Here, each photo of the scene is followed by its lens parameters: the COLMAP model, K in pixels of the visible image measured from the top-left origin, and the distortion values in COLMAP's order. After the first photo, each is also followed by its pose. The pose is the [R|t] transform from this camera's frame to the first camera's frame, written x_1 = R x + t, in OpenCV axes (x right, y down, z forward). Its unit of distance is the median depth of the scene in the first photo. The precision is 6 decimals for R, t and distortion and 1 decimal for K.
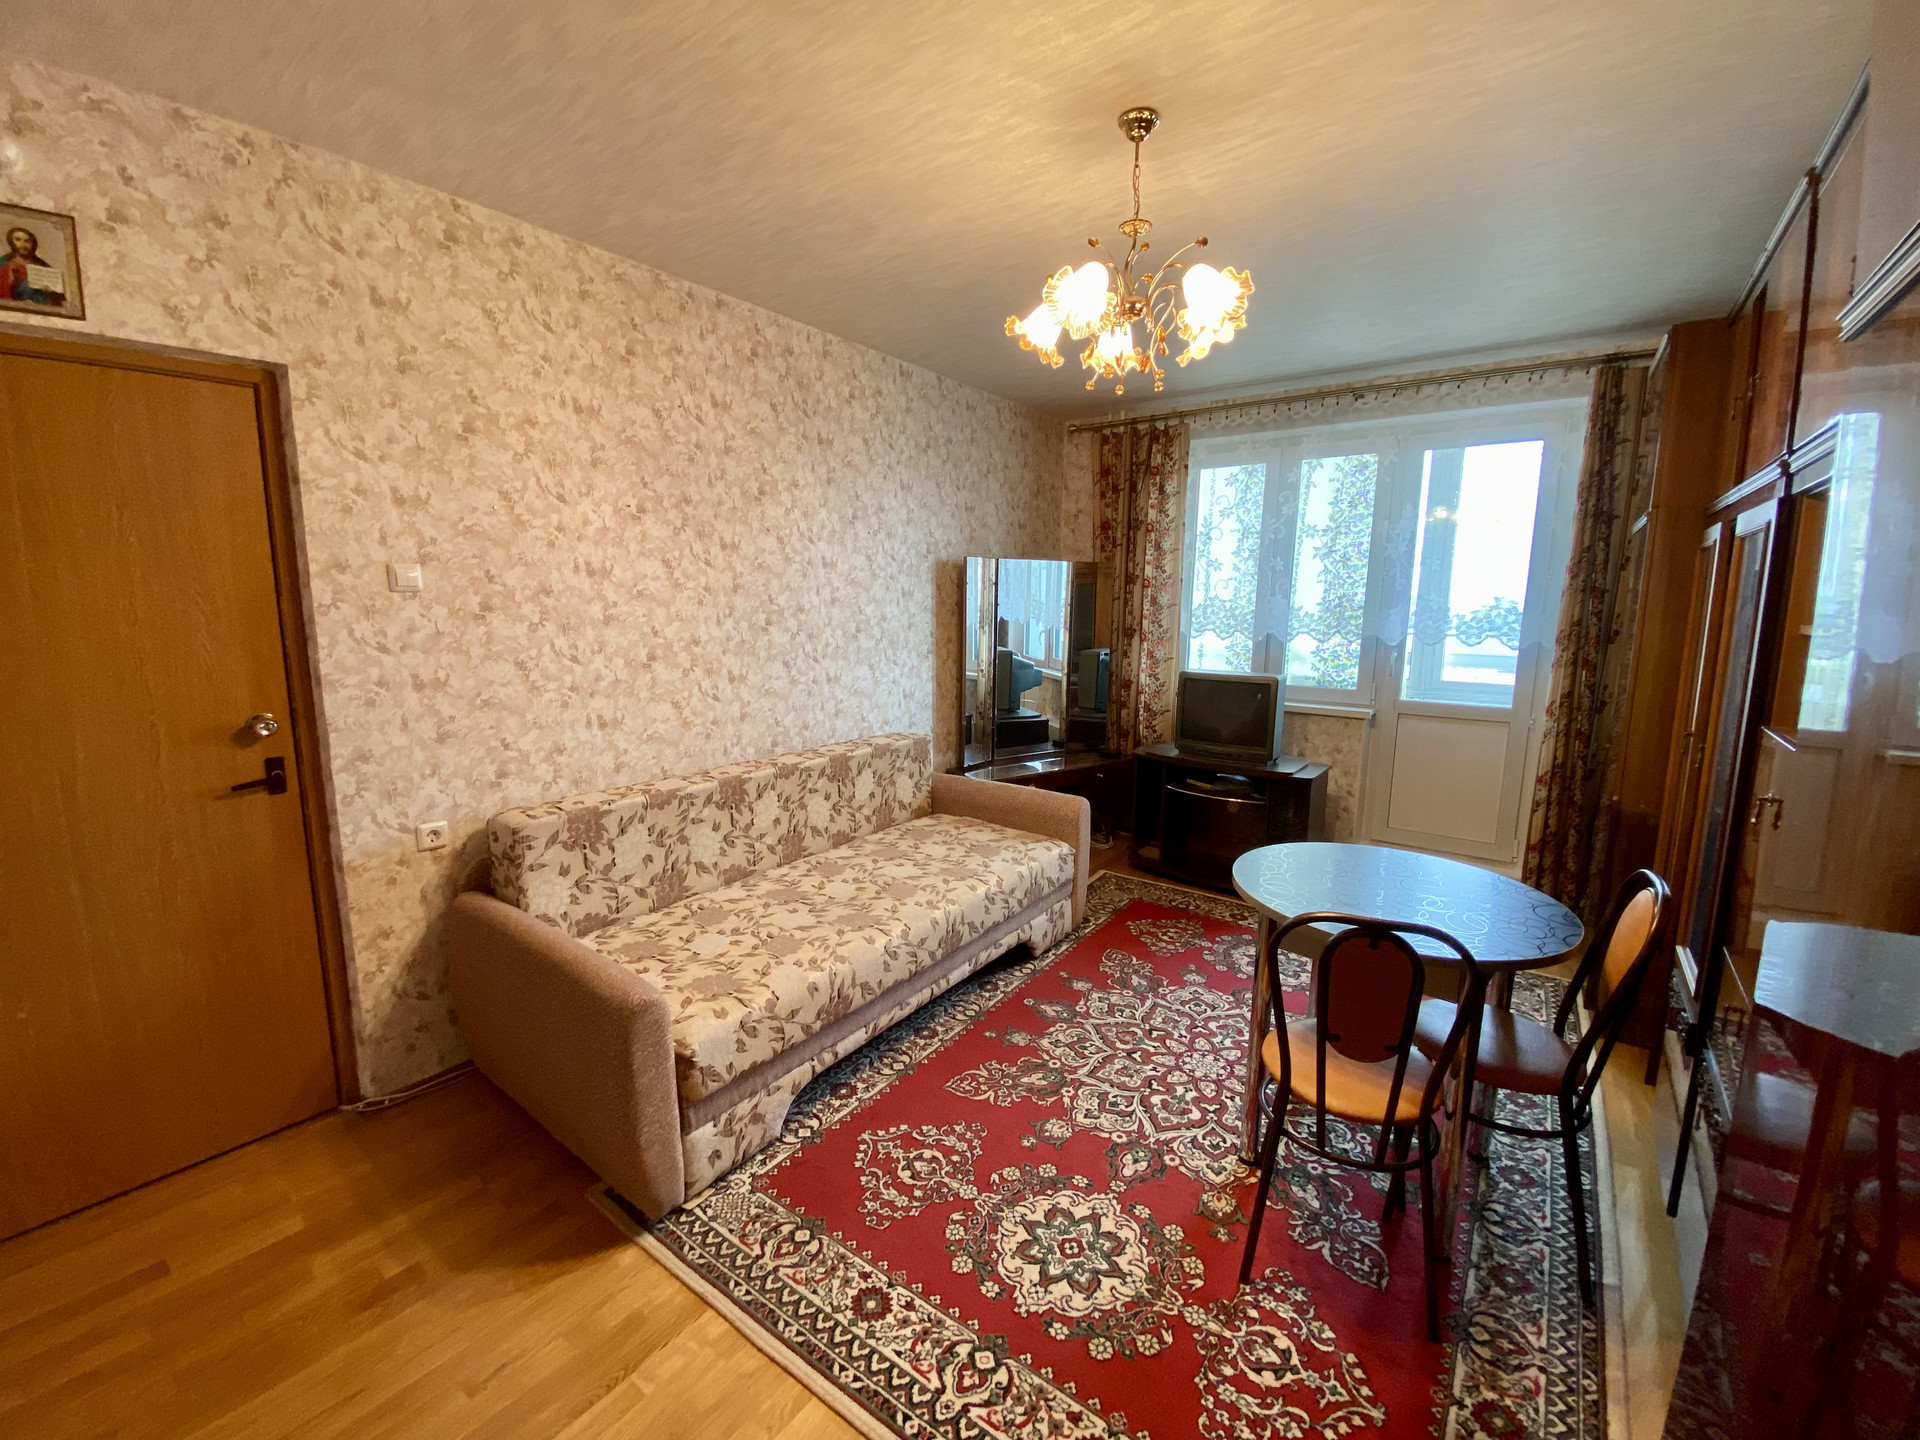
lens RADIAL K [[782.2, 0, 960.5], [0, 782.2, 718.8], [0, 0, 1]] dist [-0.003687, -0.003148]
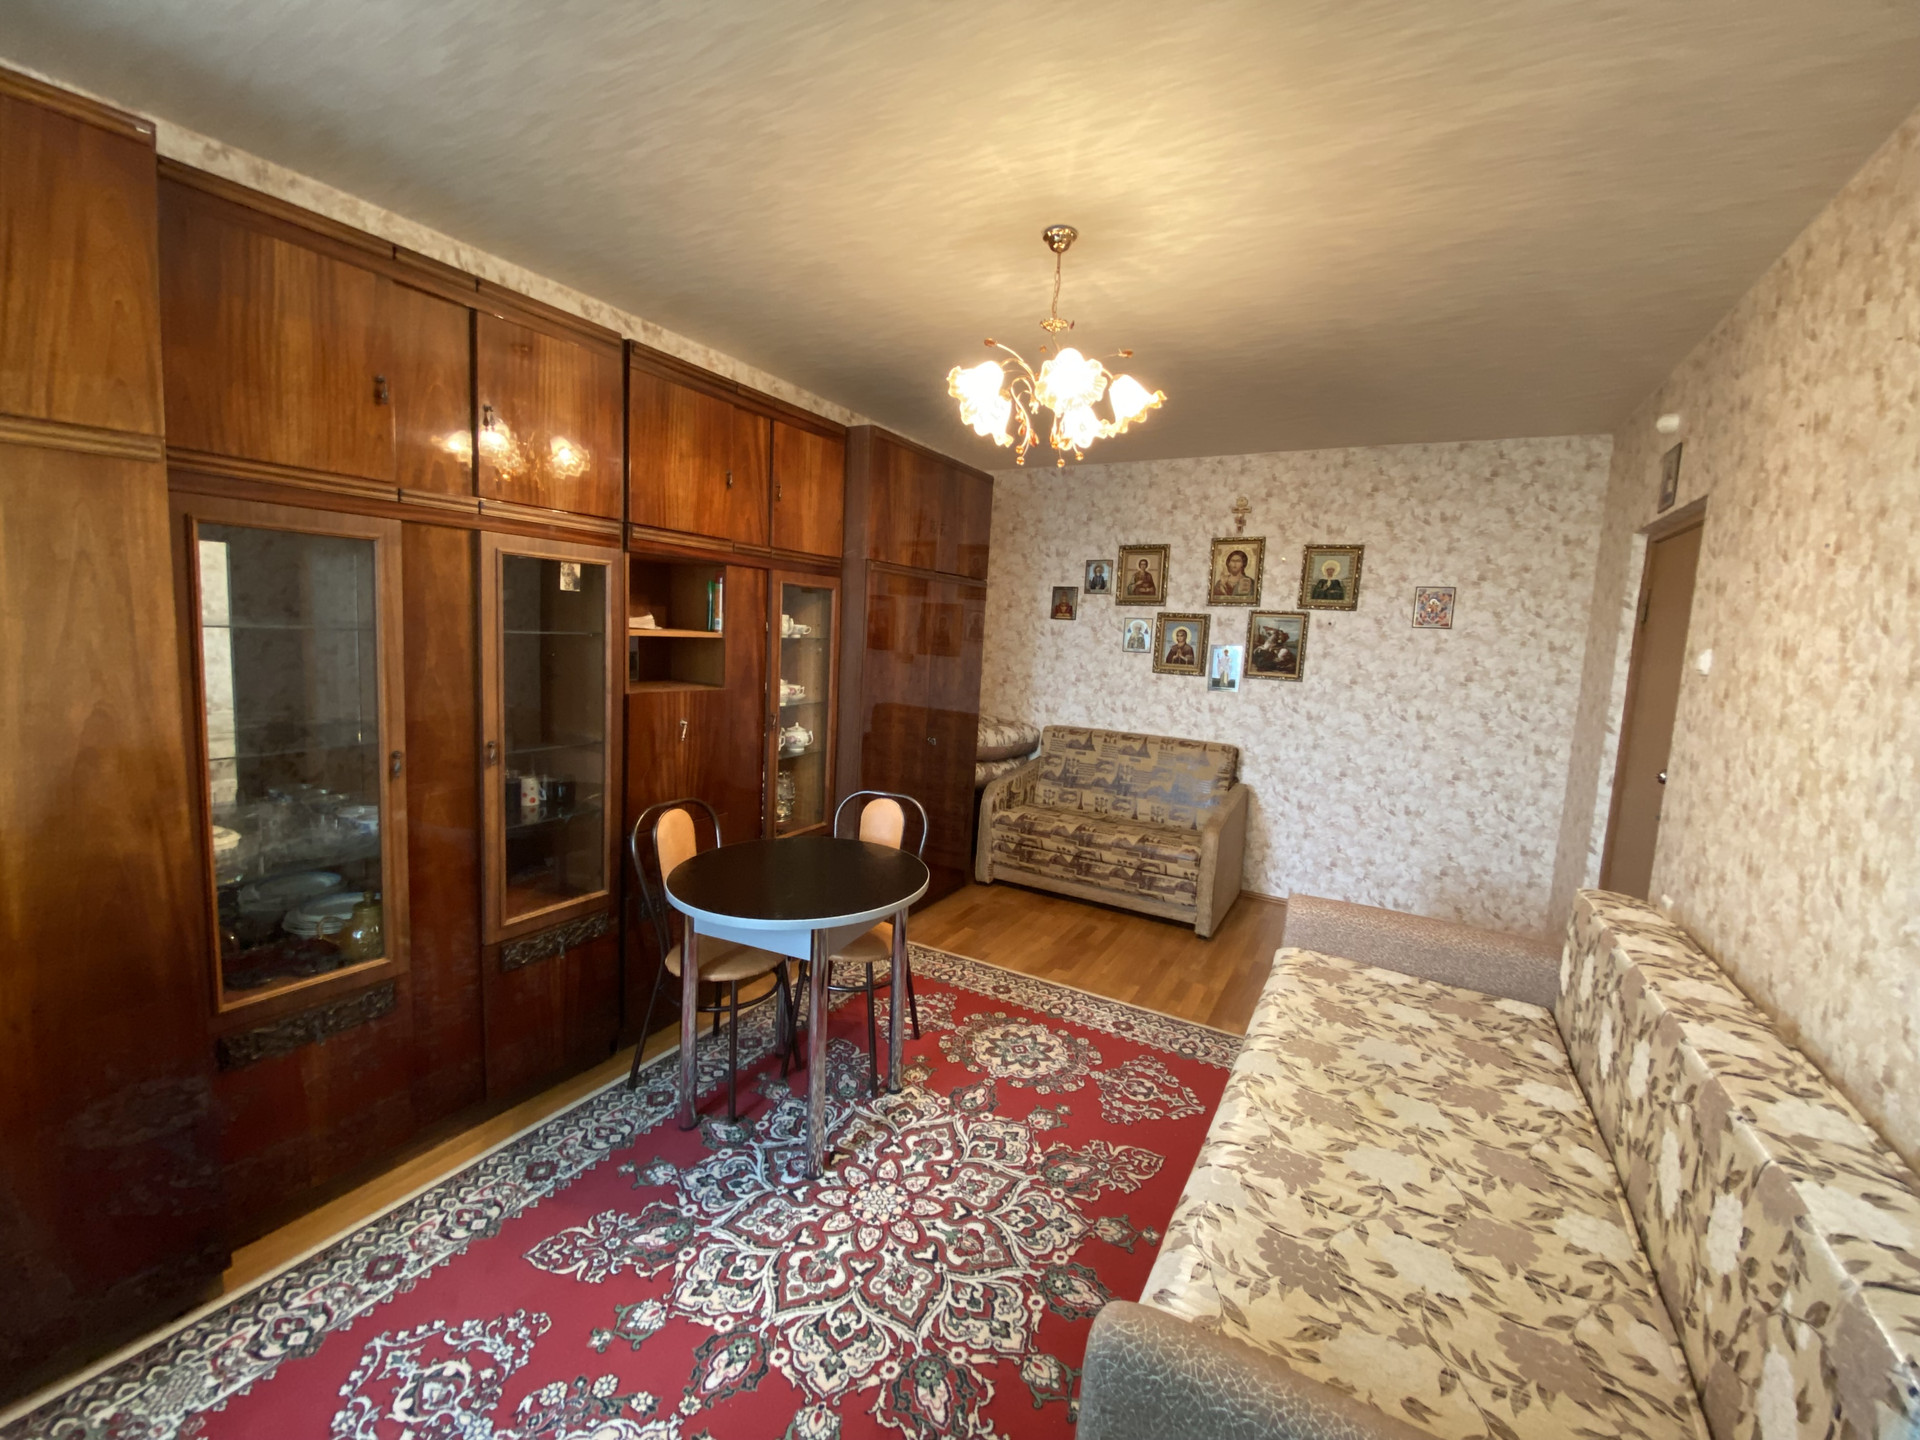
lens RADIAL K [[782.2, 0, 954.6], [0, 782.2, 715.0], [0, 0, 1]] dist [-0.003687, -0.003148]
pose [[-0.990650, -0.040937, -0.130144, 0.382590], [-0.074192, 0.962187, 0.262090, -0.284996], [0.114493, 0.269296, -0.956228, 1.750761]]
